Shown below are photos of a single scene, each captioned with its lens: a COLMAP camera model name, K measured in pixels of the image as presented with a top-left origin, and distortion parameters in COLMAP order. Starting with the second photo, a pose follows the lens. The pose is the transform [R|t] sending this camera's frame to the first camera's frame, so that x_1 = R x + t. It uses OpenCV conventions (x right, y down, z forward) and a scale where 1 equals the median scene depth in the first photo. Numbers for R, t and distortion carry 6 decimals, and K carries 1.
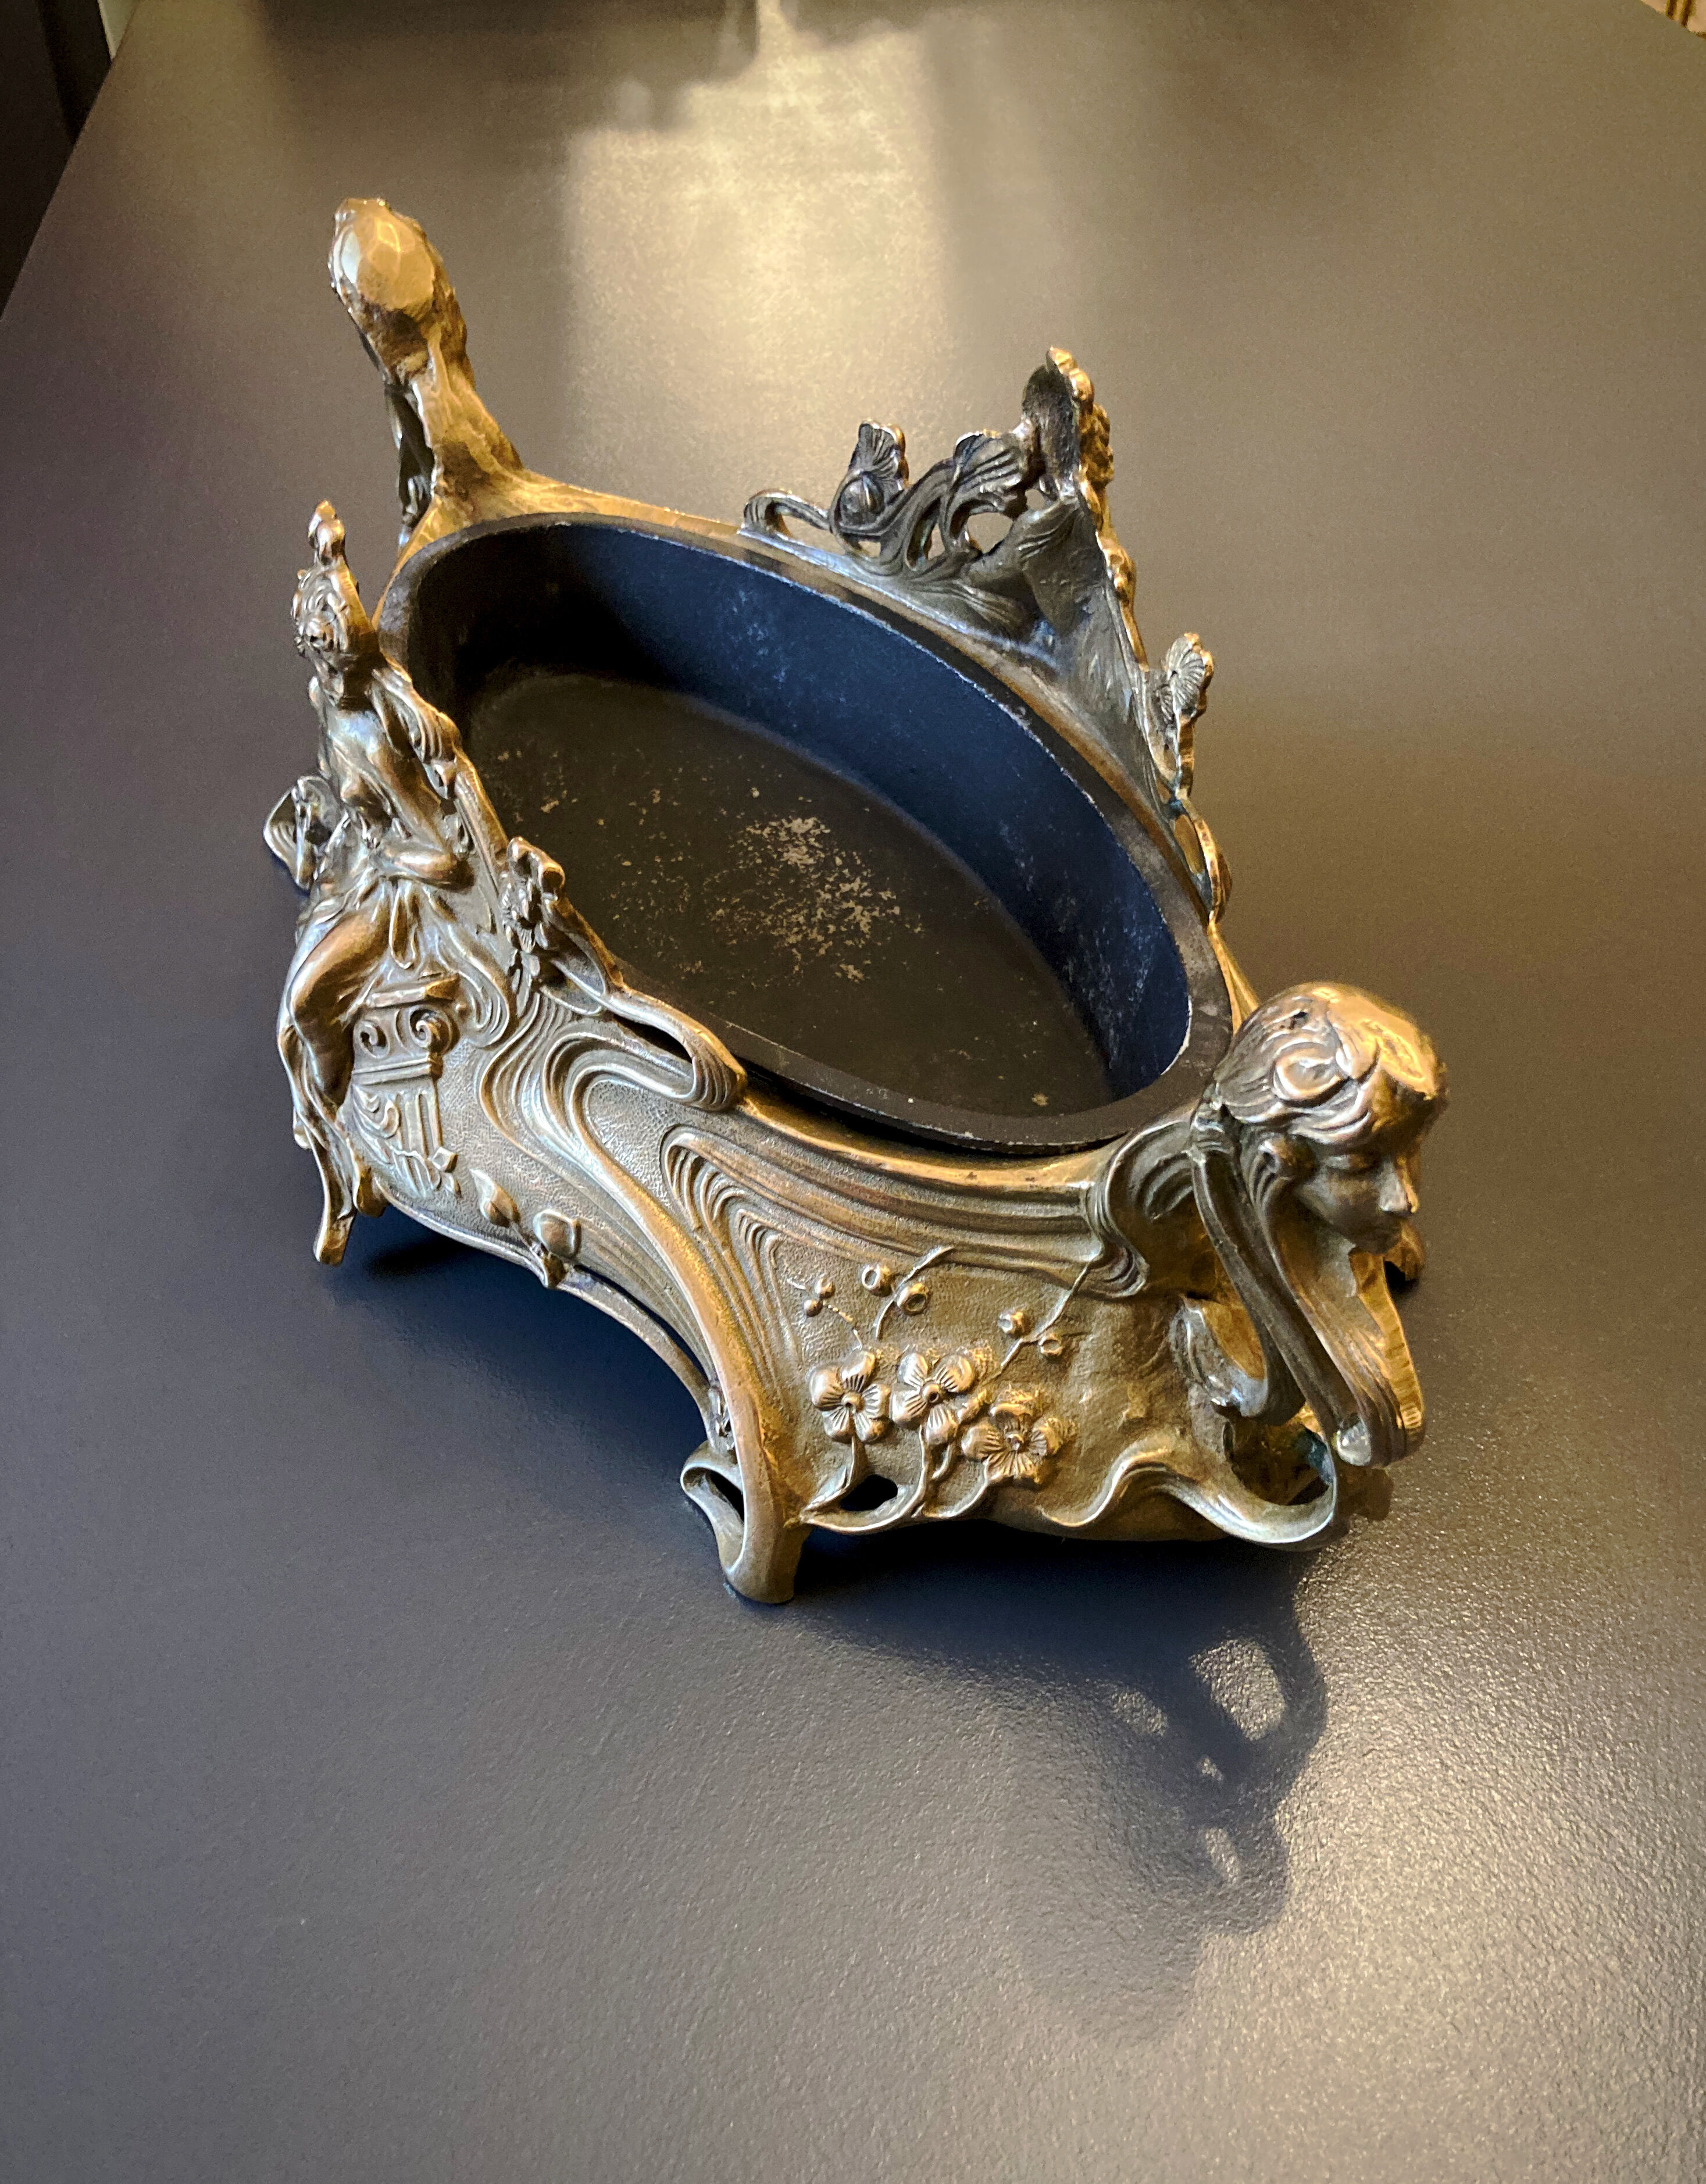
lens RADIAL K [[1953.5, 0, 874.4], [0, 1953.5, 1159.3], [0, 0, 1]] dist [0.004446, -0.031456]
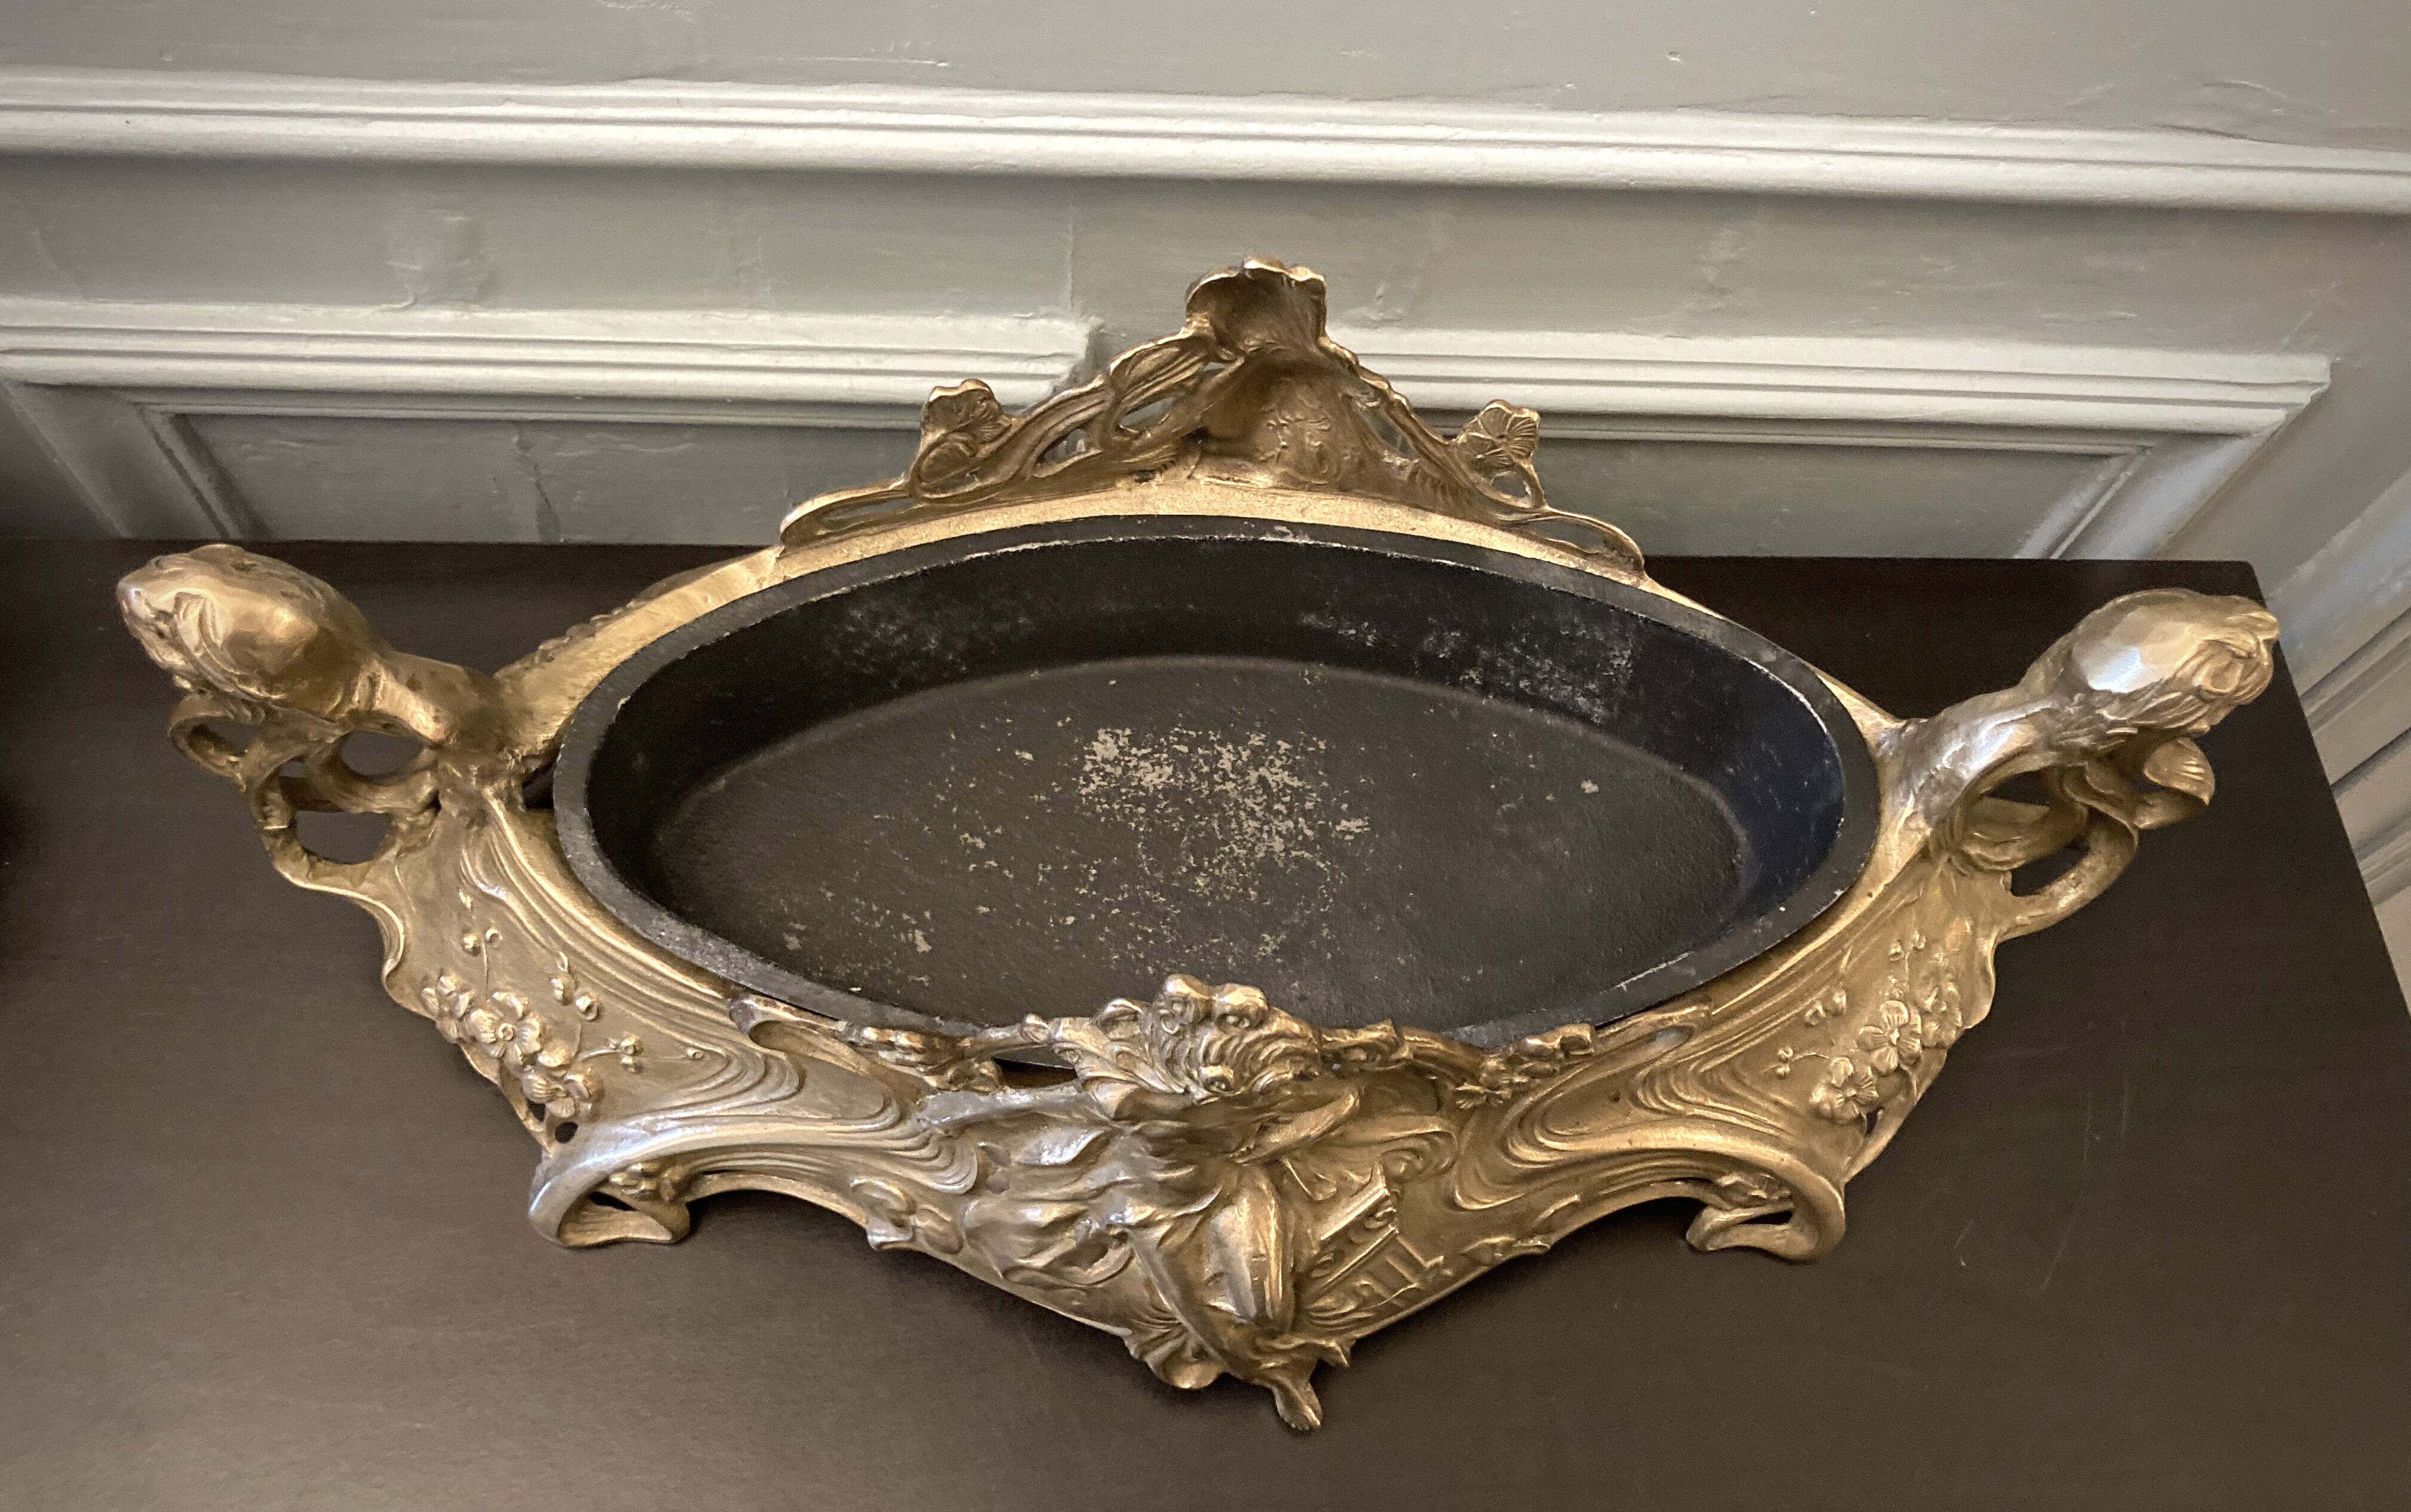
lens RADIAL K [[2005.5, 0, 1181.3], [0, 2005.5, 646.7], [0, 0, 1]] dist [0.065763, -0.016496]
pose [[0.498328, -0.721309, 0.481022, -0.558399], [0.548396, 0.691971, 0.469508, -0.791983], [-0.671514, 0.029822, 0.740391, 0.297938]]
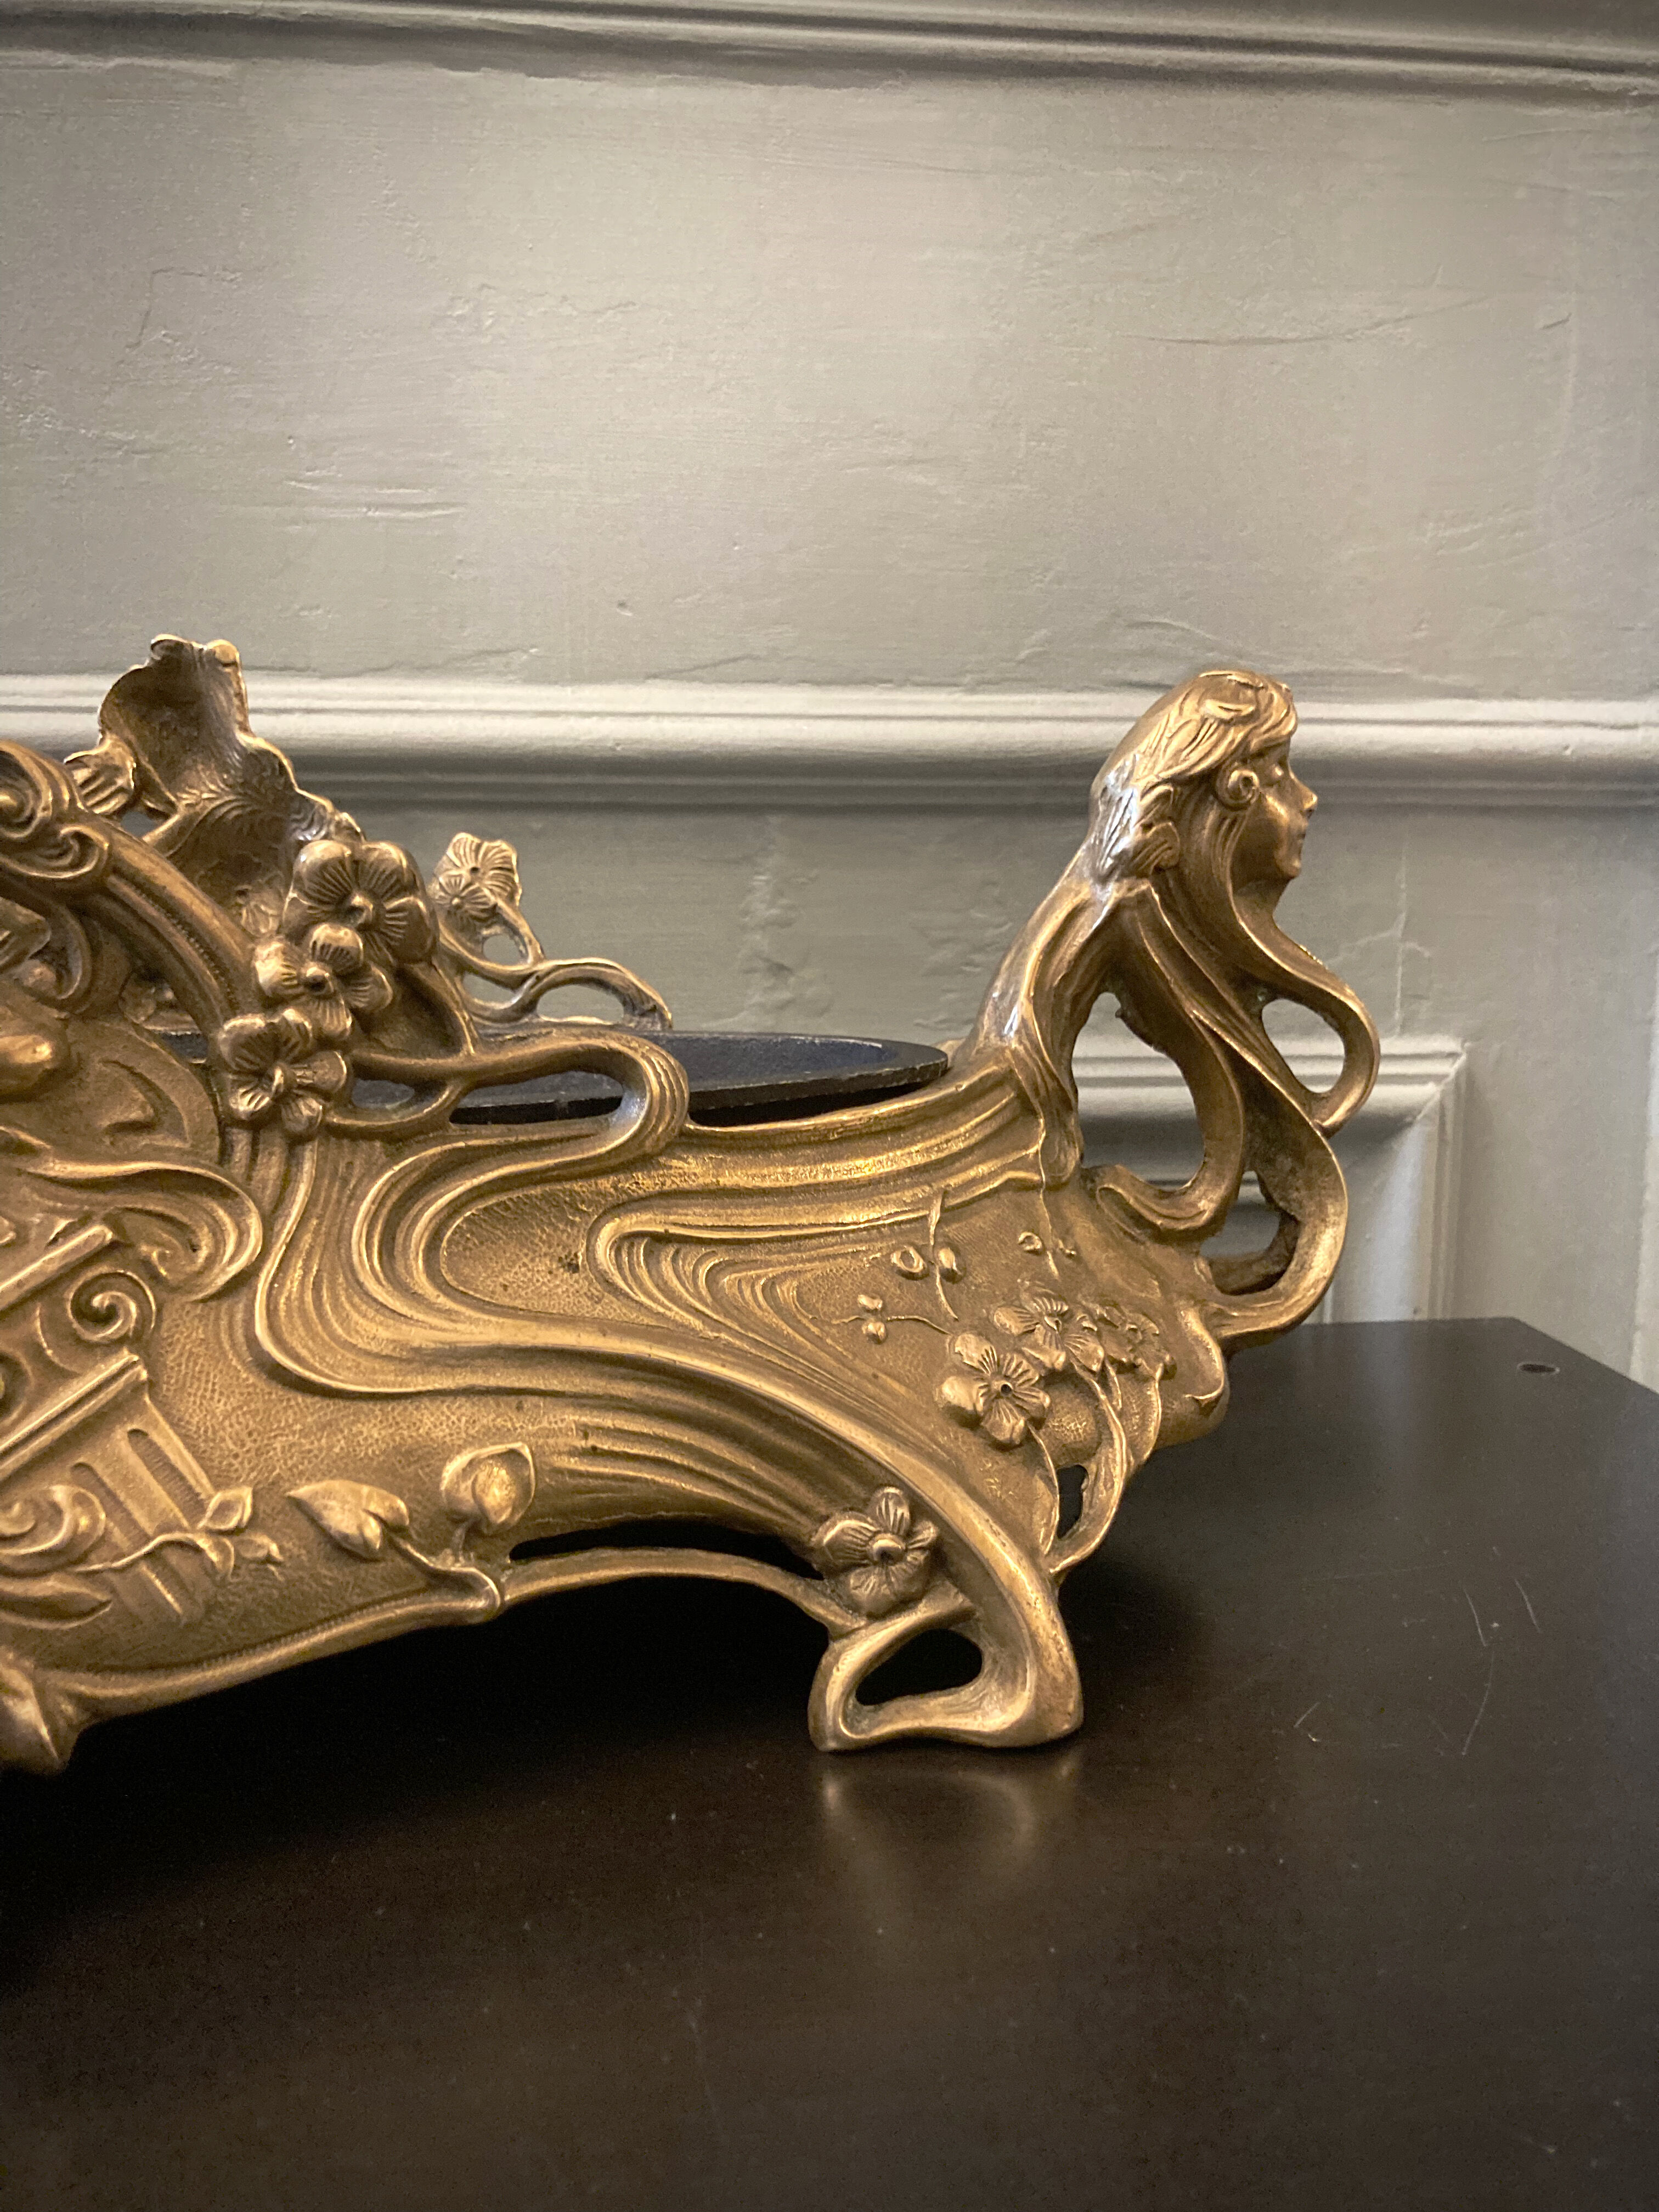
lens RADIAL K [[1867.1, 0, 867.4], [0, 1867.1, 1083.6], [0, 0, 1]] dist [0.020543, -0.037699]
pose [[0.398141, -0.109312, 0.910788, -0.619290], [0.633968, 0.750393, -0.187071, 0.122875], [-0.663000, 0.651891, 0.368063, 0.605330]]
